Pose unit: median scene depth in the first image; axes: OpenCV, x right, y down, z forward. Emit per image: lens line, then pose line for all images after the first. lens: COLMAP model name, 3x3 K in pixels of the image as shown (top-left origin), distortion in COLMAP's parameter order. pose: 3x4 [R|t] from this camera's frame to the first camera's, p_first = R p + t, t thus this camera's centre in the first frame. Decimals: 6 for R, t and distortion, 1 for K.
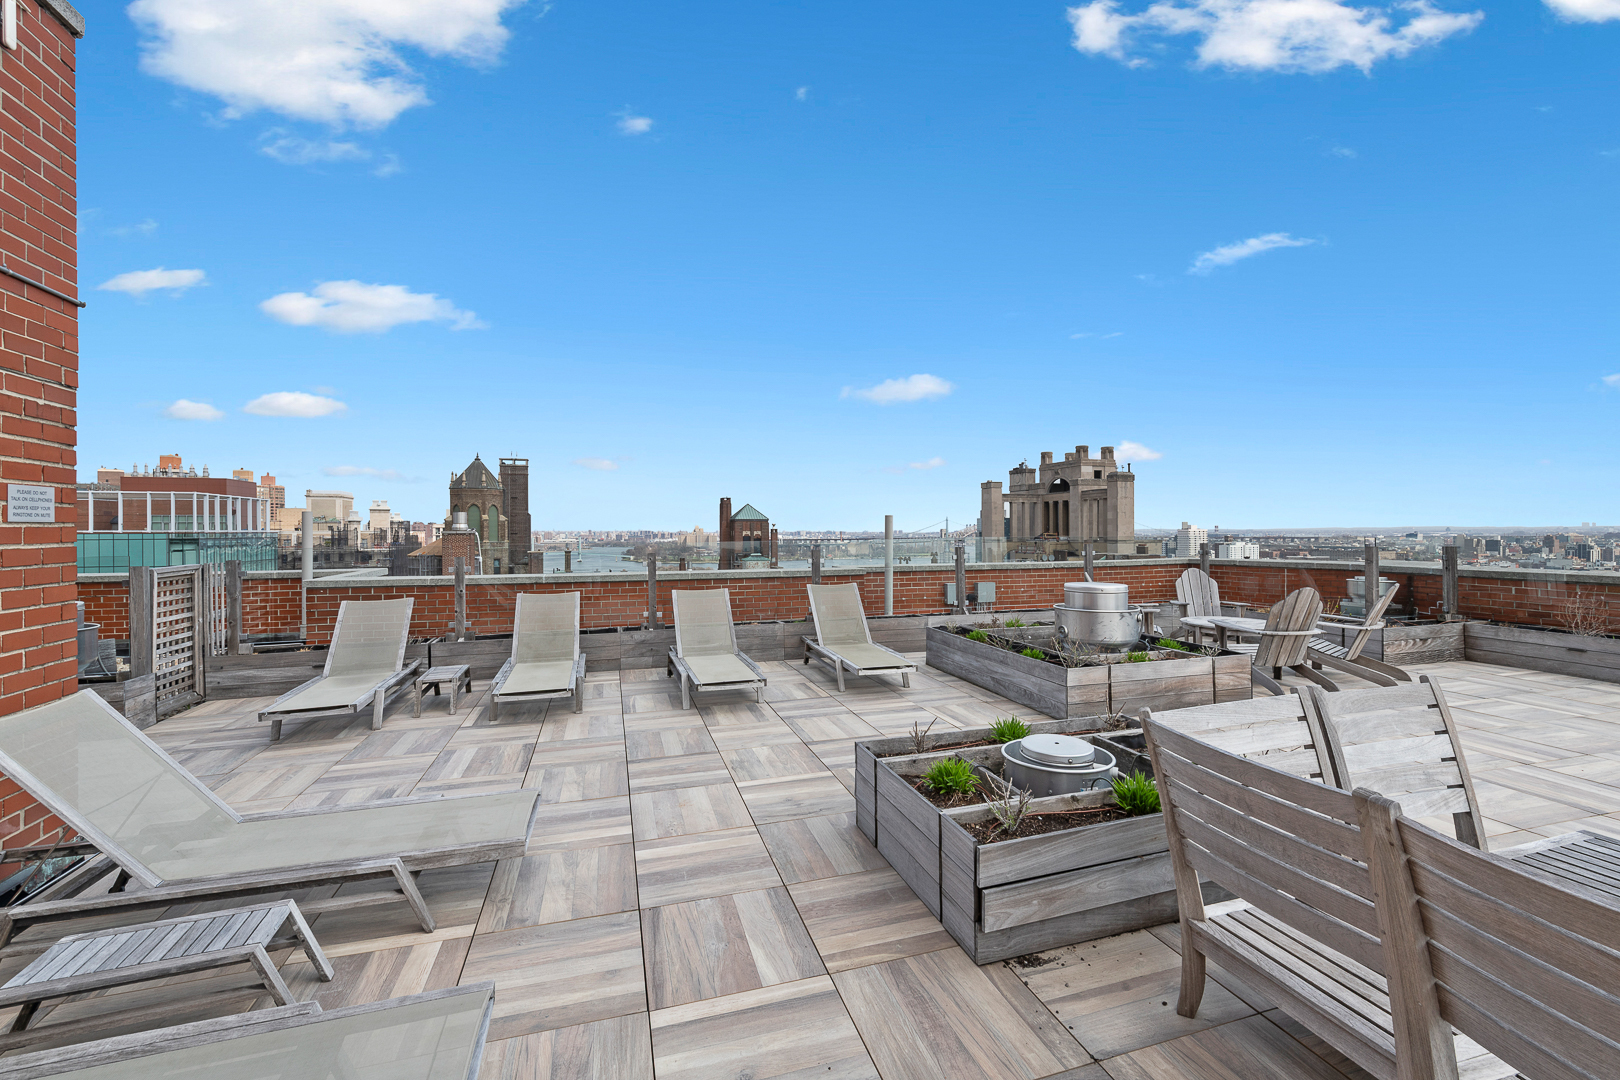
lens RADIAL K [[671.5, 0, 807.5], [0, 671.5, 537.4], [0, 0, 1]] dist [0.006864, -0.000545]
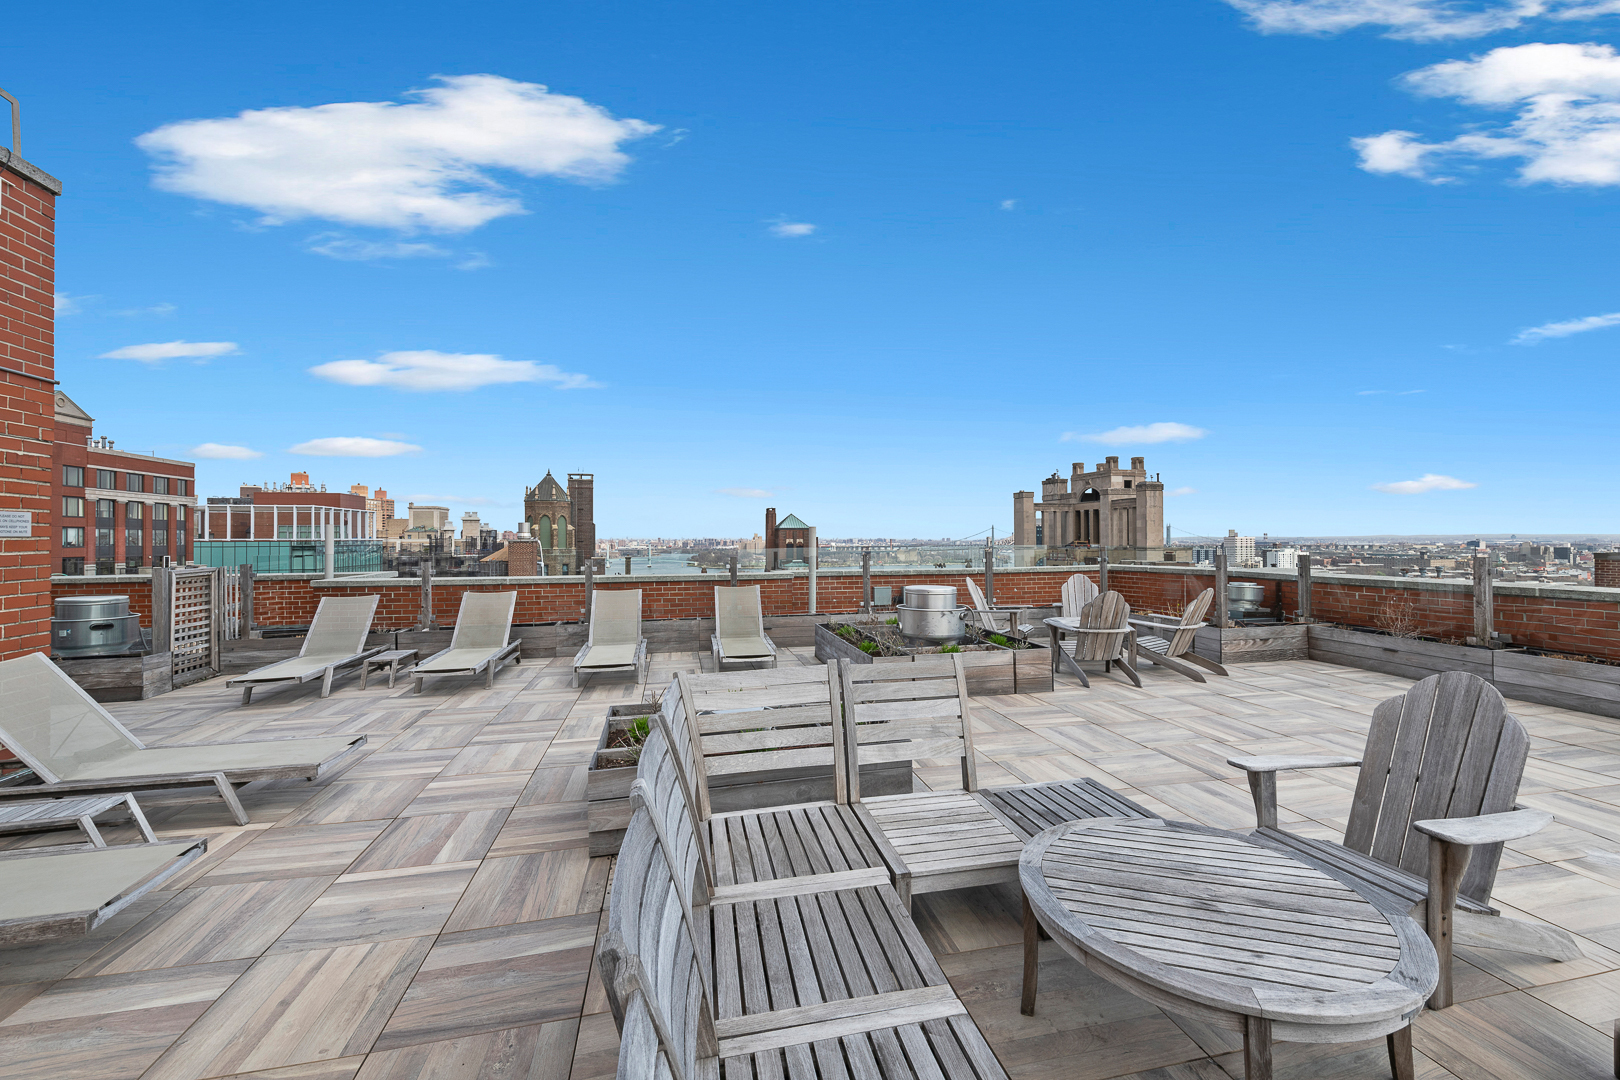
lens RADIAL K [[635.3, 0, 818.9], [0, 635.3, 539.5], [0, 0, 1]] dist [0.004461, -0.000134]
pose [[0.996913, -0.000351, -0.078509, 0.216250], [-0.000294, 0.999966, -0.008207, -0.002154], [0.078509, 0.008205, 0.996880, -0.071409]]
